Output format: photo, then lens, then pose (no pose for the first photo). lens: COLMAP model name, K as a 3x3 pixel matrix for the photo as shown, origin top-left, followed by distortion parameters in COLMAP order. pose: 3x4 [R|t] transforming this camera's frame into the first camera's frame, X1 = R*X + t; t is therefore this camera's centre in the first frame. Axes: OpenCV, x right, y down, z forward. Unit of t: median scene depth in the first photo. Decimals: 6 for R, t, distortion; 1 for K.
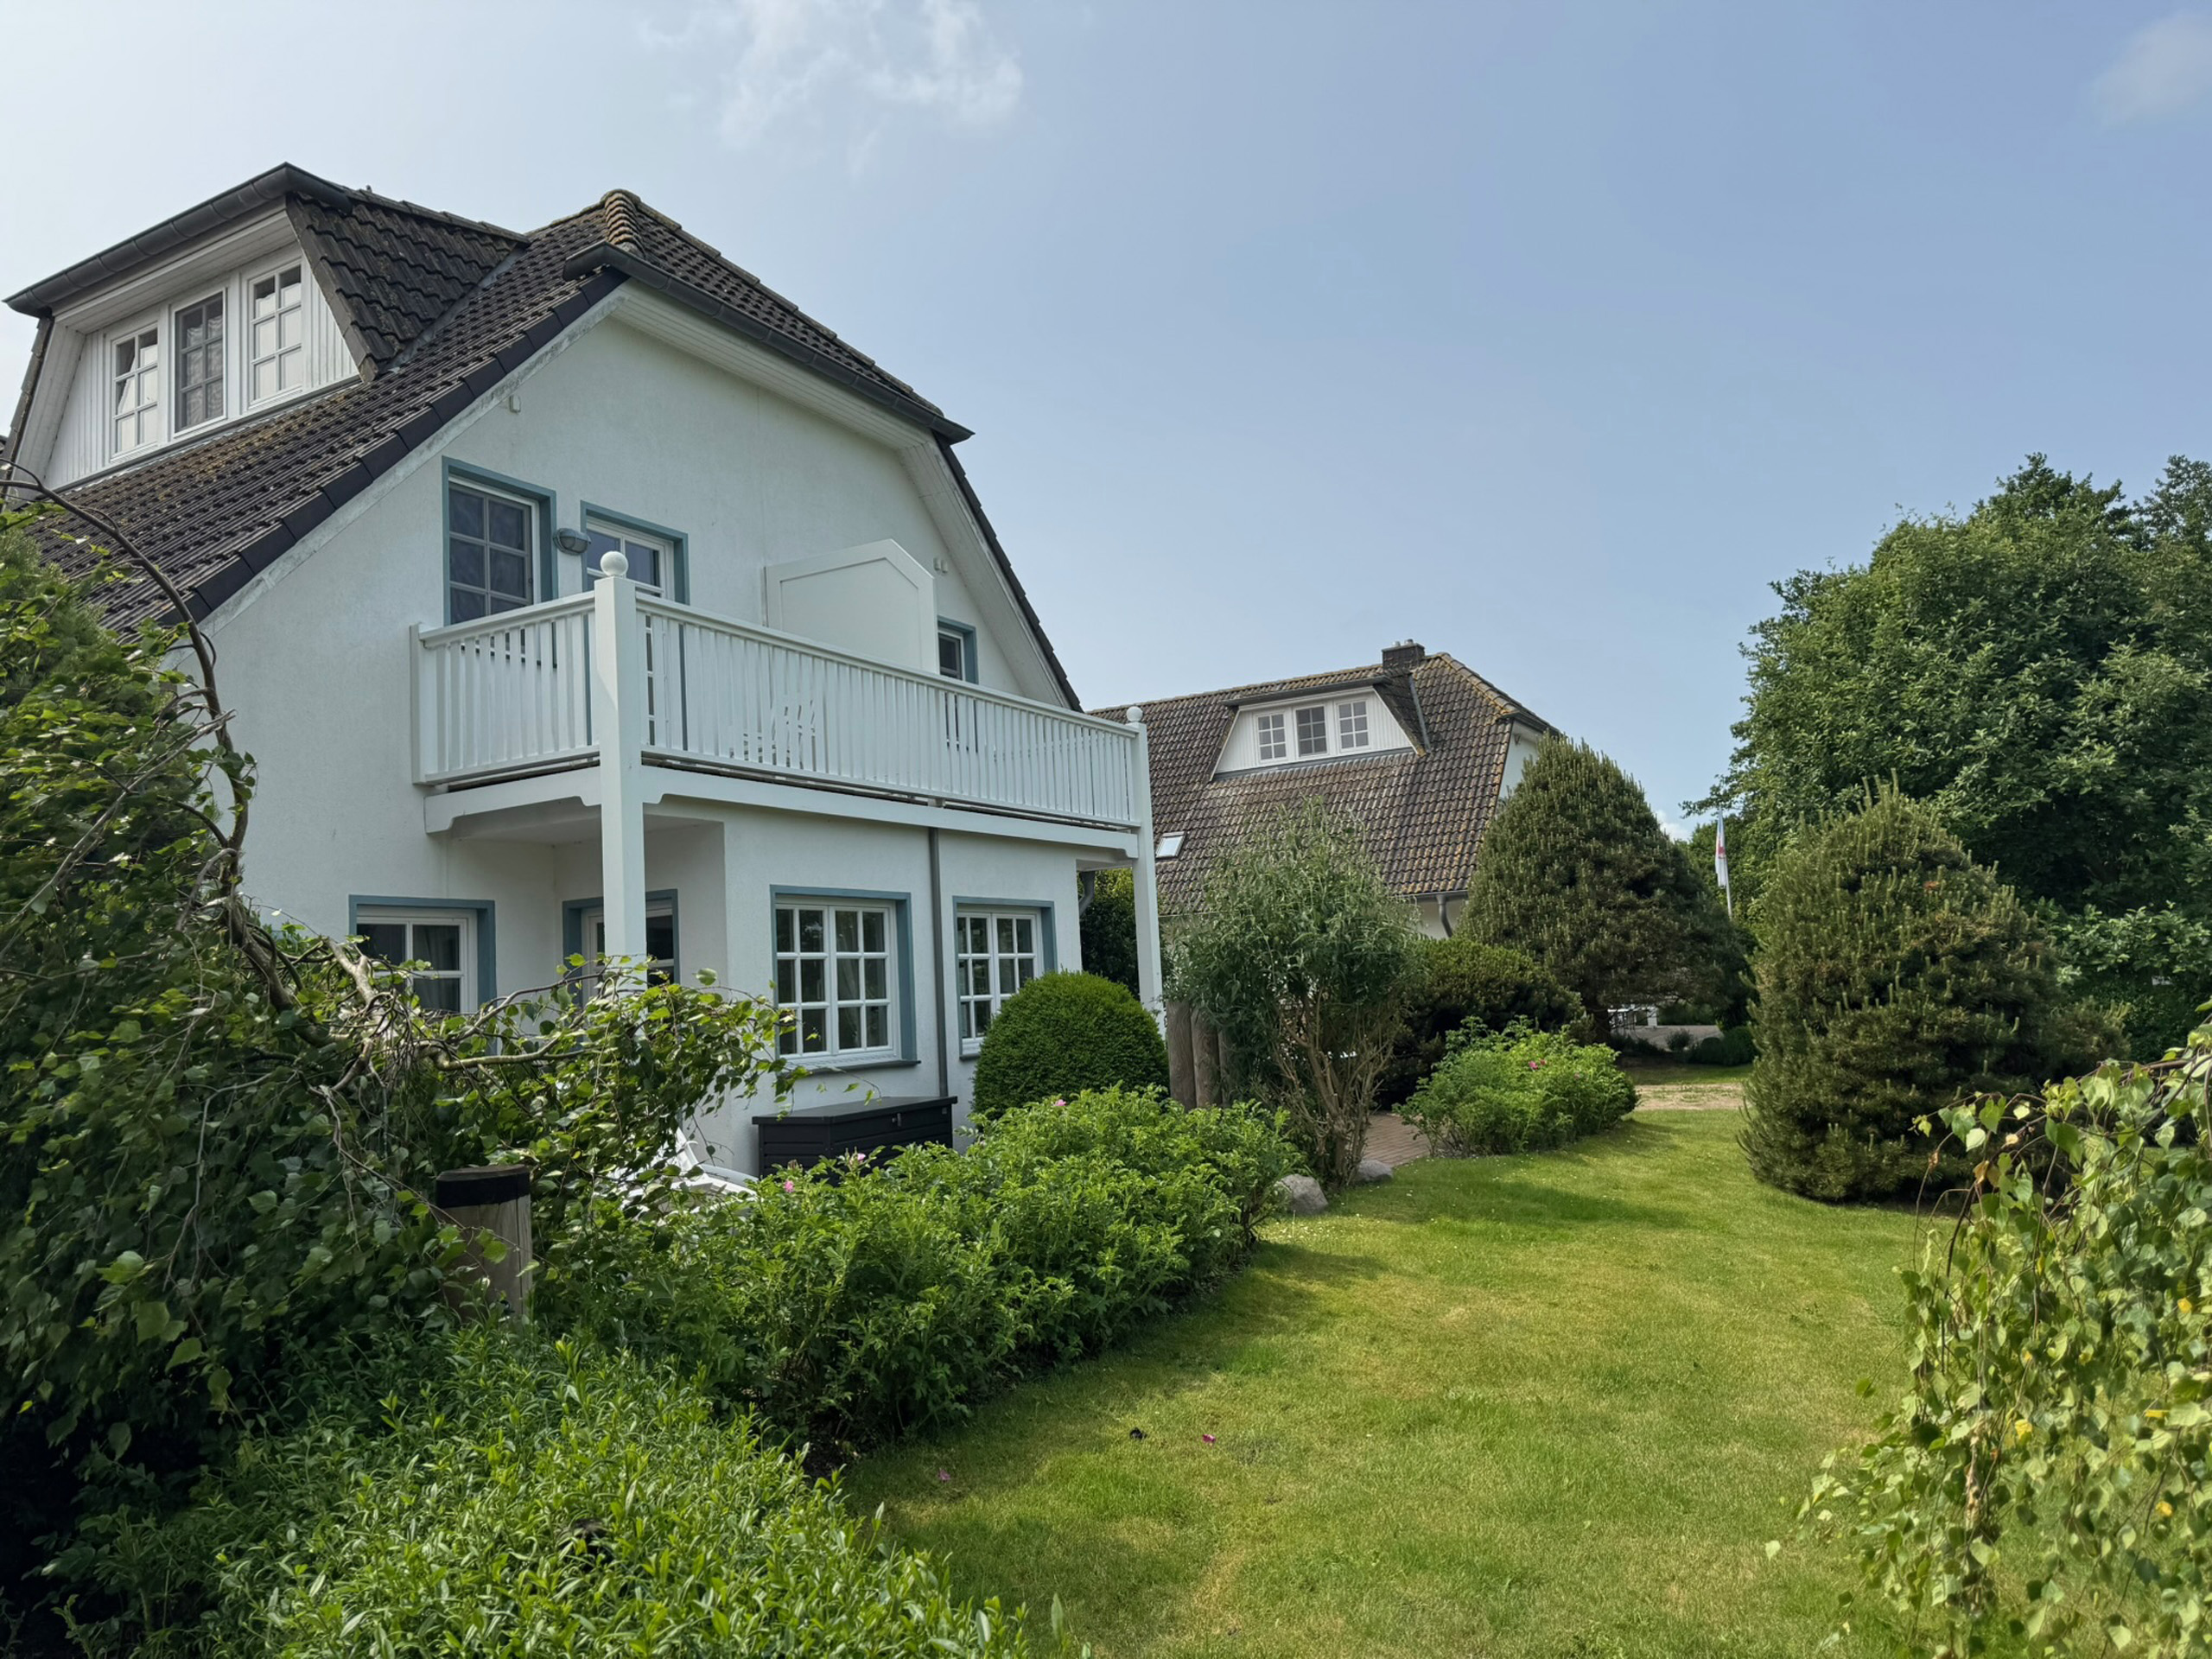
lens RADIAL K [[1560.9, 0, 1106.0], [0, 1560.9, 829.5], [0, 0, 1]] dist [-0.001416, -0.001426]
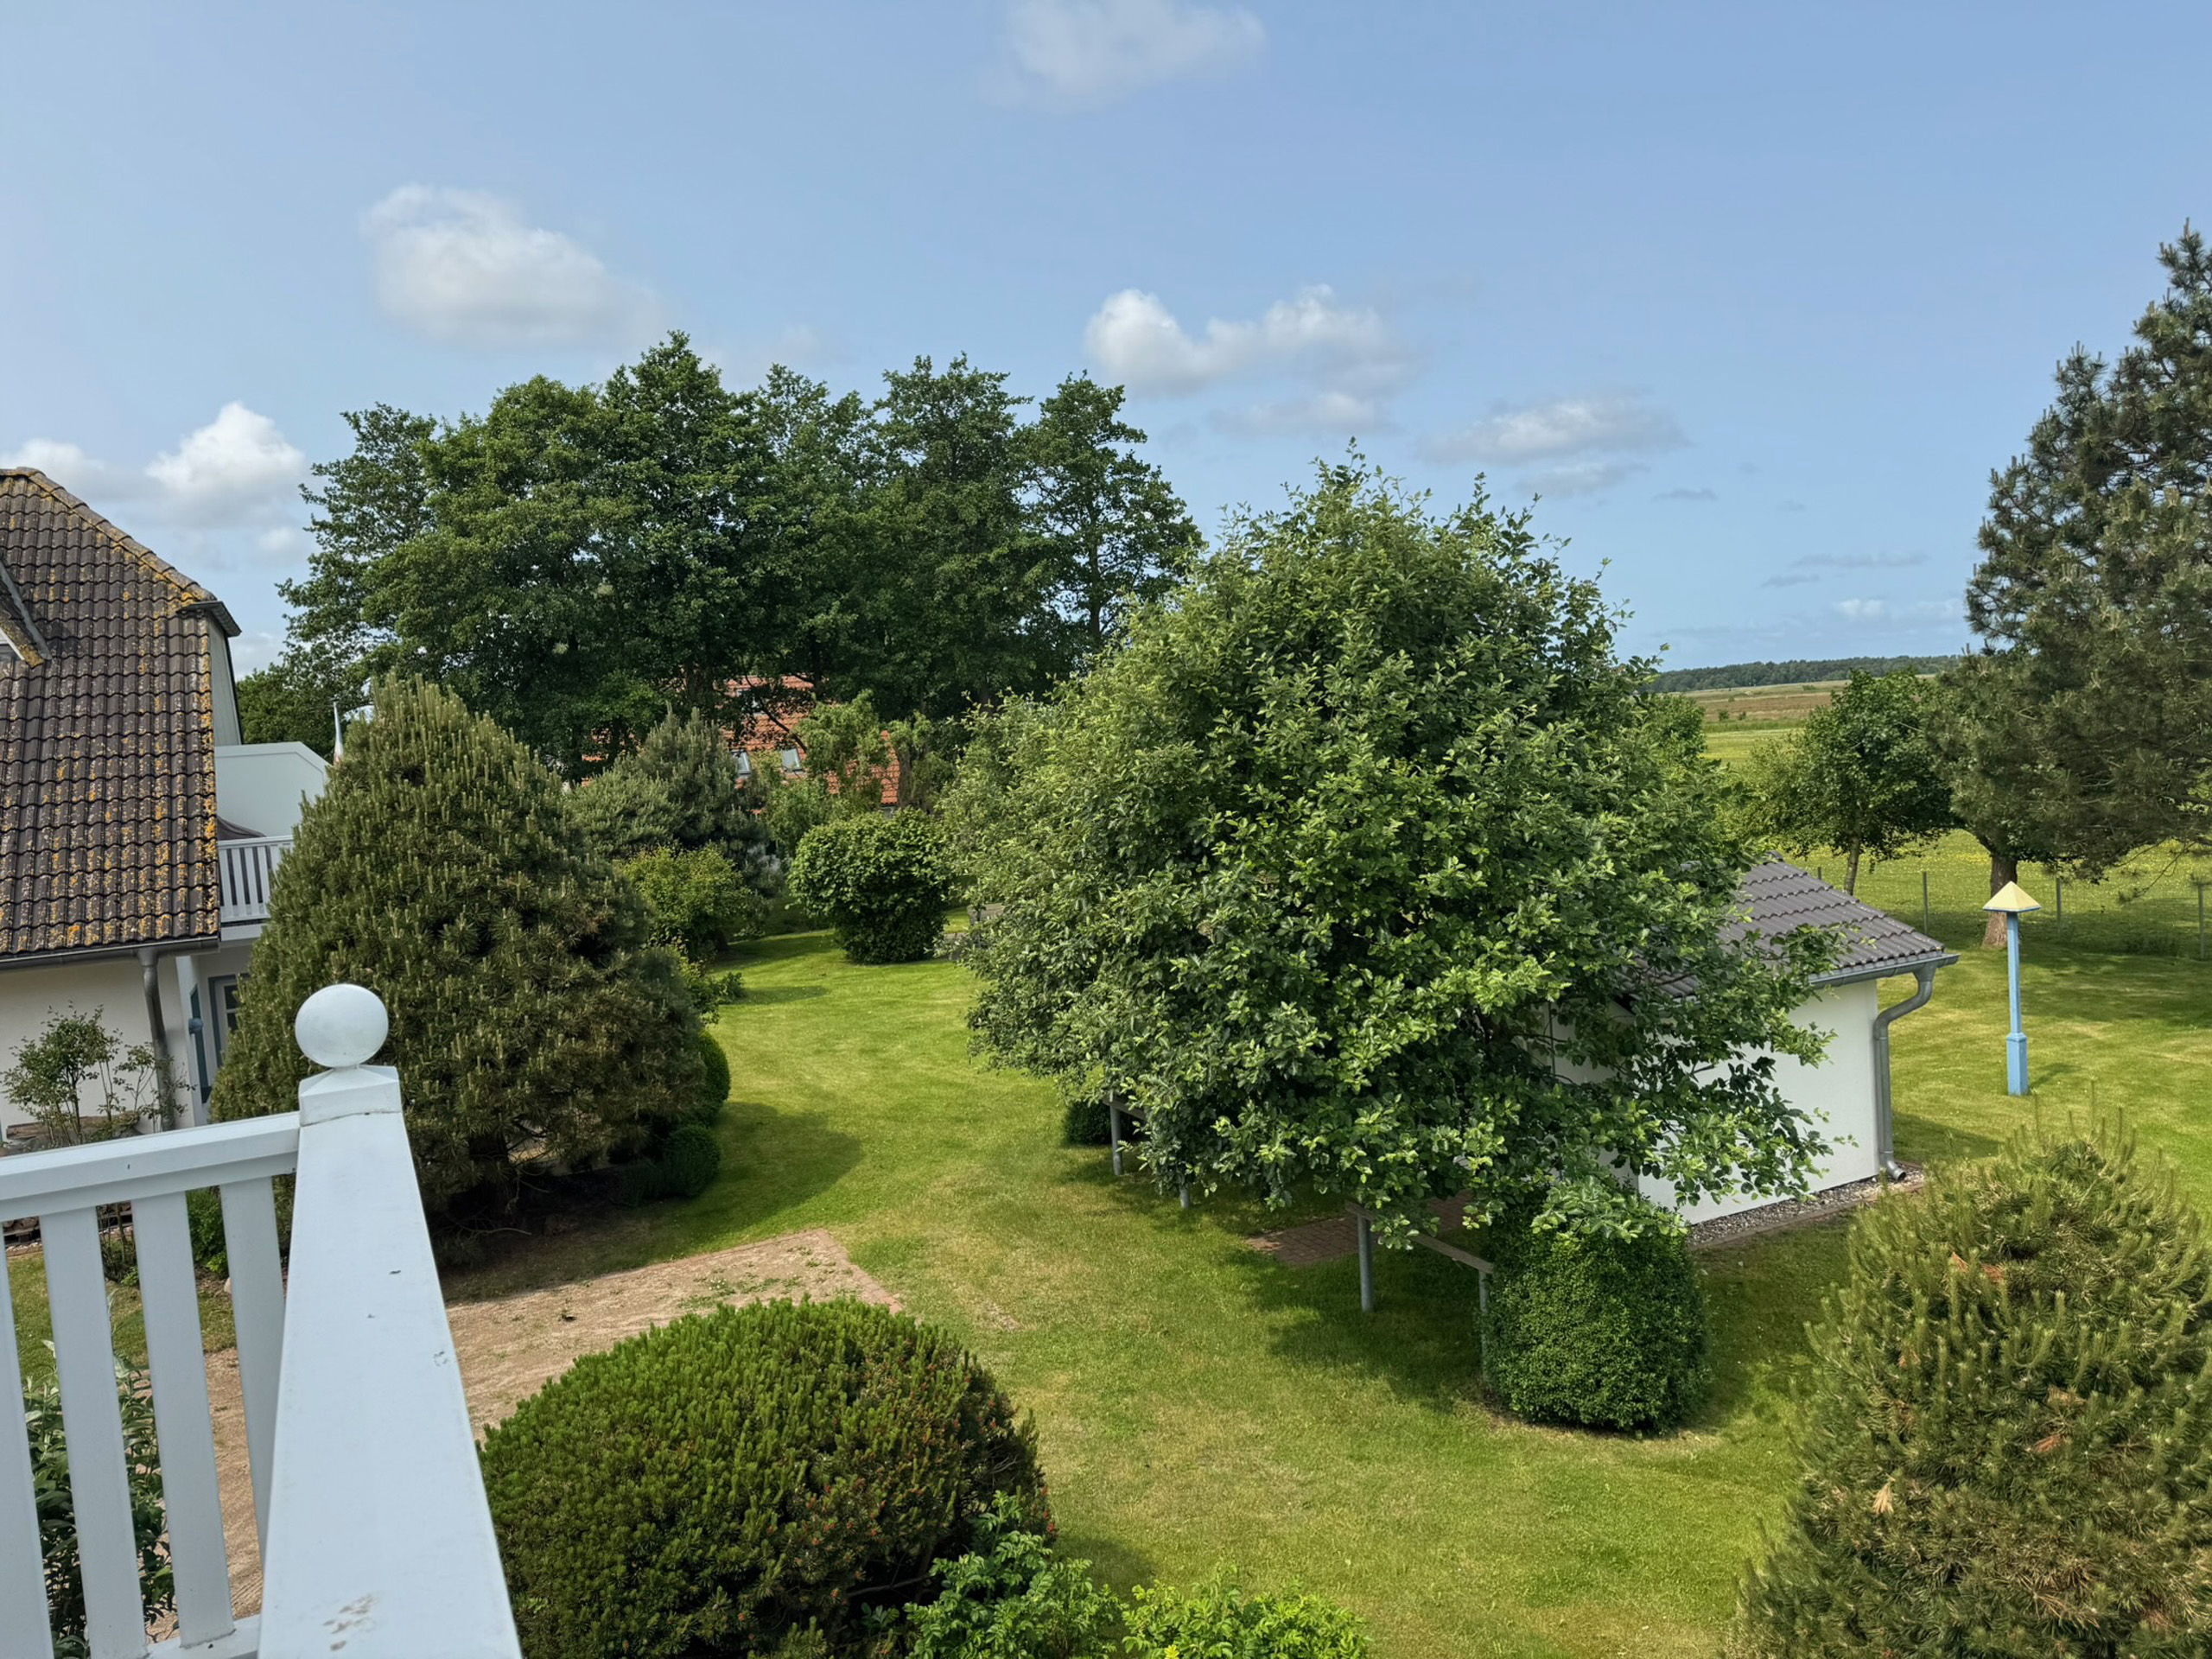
lens RADIAL K [[1560.9, 0, 1106.0], [0, 1560.9, 829.5], [0, 0, 1]] dist [-0.001416, -0.001426]
pose [[0.562205, -0.033525, 0.826318, -0.051655], [-0.056114, 0.995329, 0.078561, -0.068416], [-0.825092, -0.090535, 0.557697, 0.477589]]
